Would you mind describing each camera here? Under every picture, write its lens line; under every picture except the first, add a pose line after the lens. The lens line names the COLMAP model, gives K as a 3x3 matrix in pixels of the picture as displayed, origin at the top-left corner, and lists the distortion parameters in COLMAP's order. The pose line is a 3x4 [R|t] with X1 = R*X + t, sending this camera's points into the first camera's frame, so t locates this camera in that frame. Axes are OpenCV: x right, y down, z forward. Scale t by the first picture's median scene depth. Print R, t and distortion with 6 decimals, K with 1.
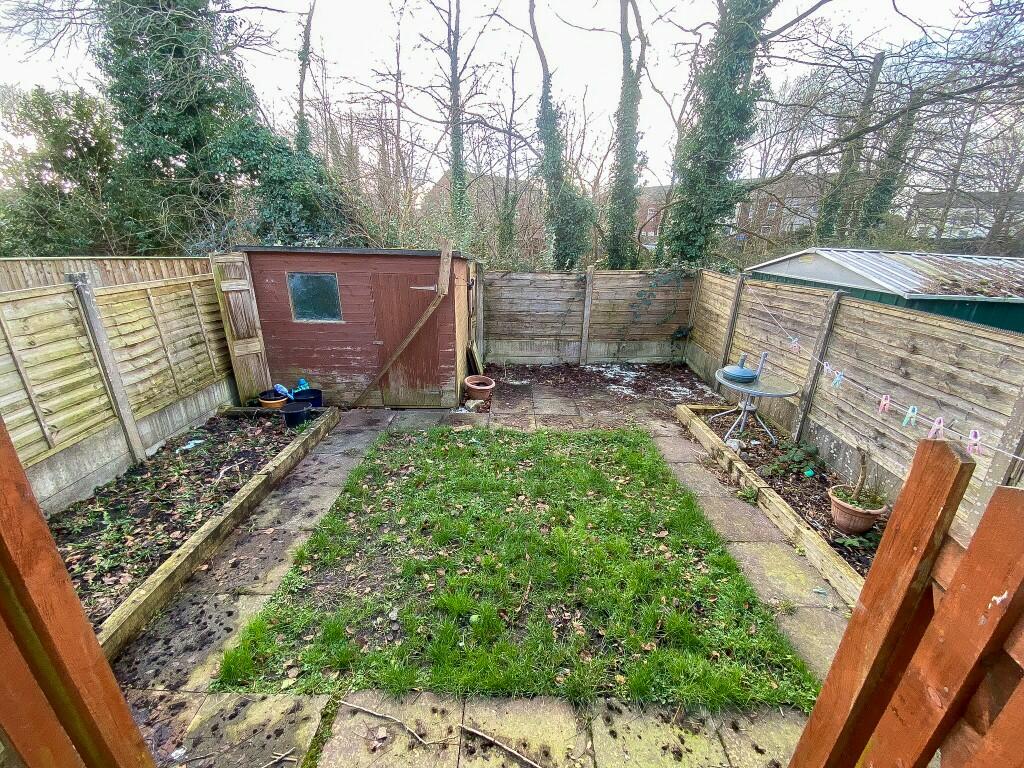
lens RADIAL K [[415.5, 0, 511.0], [0, 415.5, 383.7], [0, 0, 1]] dist [0.035259, -0.029262]
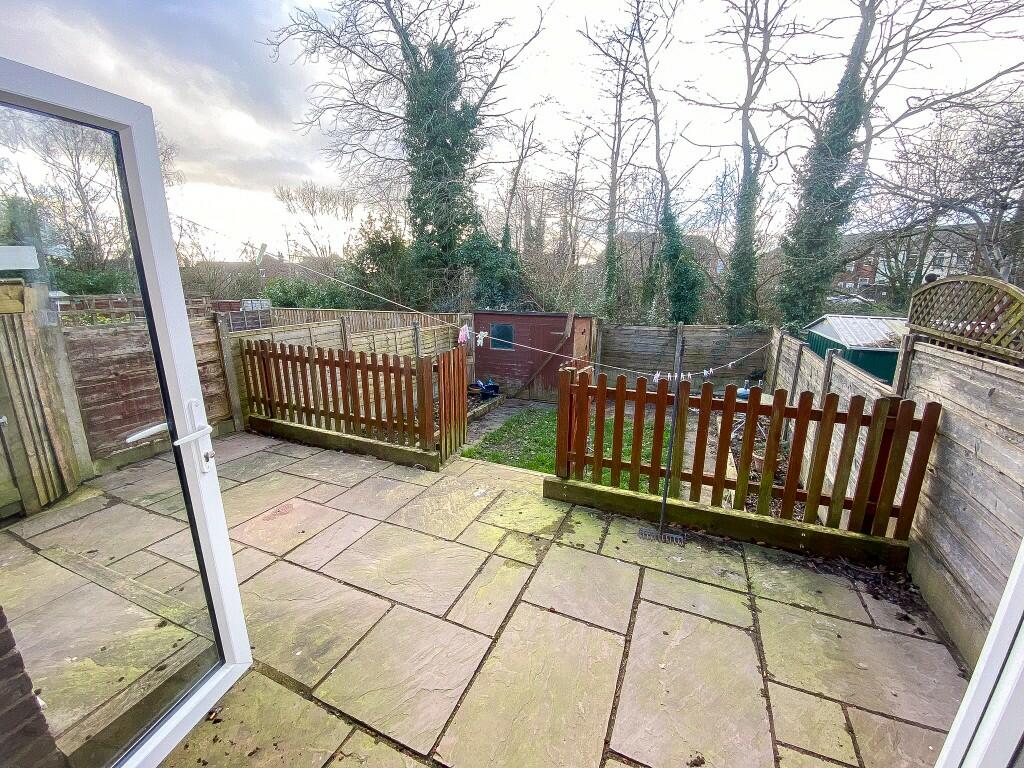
lens RADIAL K [[415.5, 0, 511.0], [0, 415.5, 383.7], [0, 0, 1]] dist [0.035259, -0.029262]
pose [[0.921721, 0.078978, -0.379728, 0.287030], [-0.119670, 0.989191, -0.084741, 0.152518], [0.368931, 0.123549, 0.921209, -0.659575]]
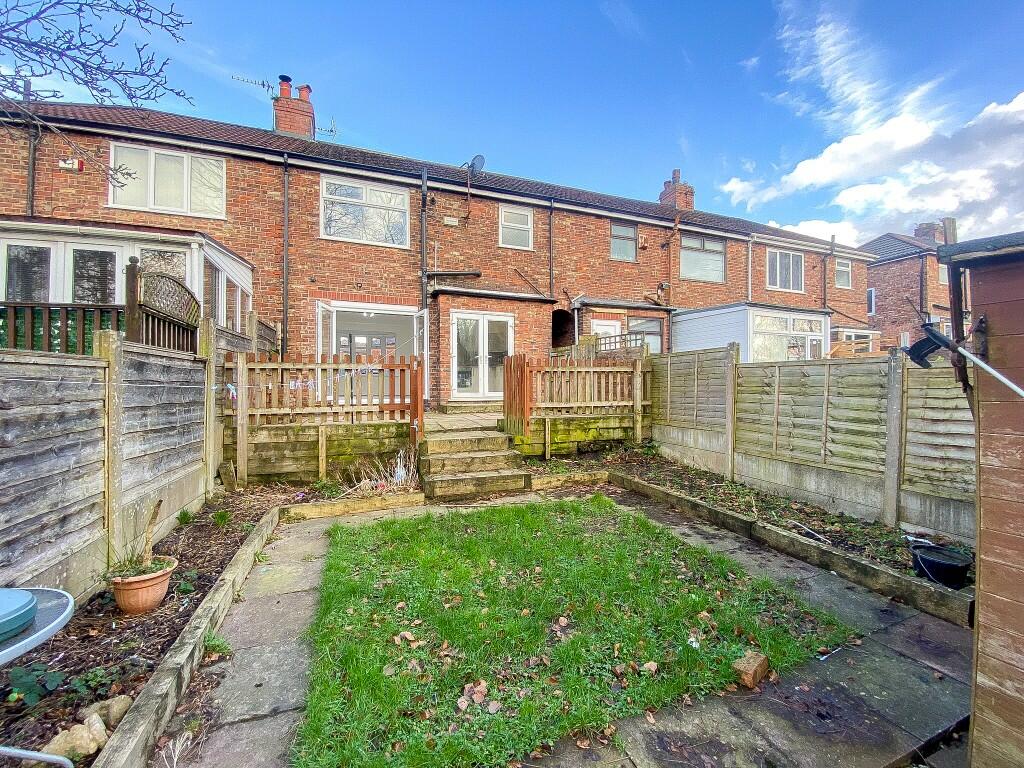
lens RADIAL K [[415.5, 0, 511.0], [0, 415.5, 383.7], [0, 0, 1]] dist [0.035259, -0.029262]
pose [[-0.938691, -0.012898, -0.344518, 0.252505], [-0.127405, 0.941539, 0.311885, -0.250845], [0.320354, 0.336657, -0.885458, 1.091082]]
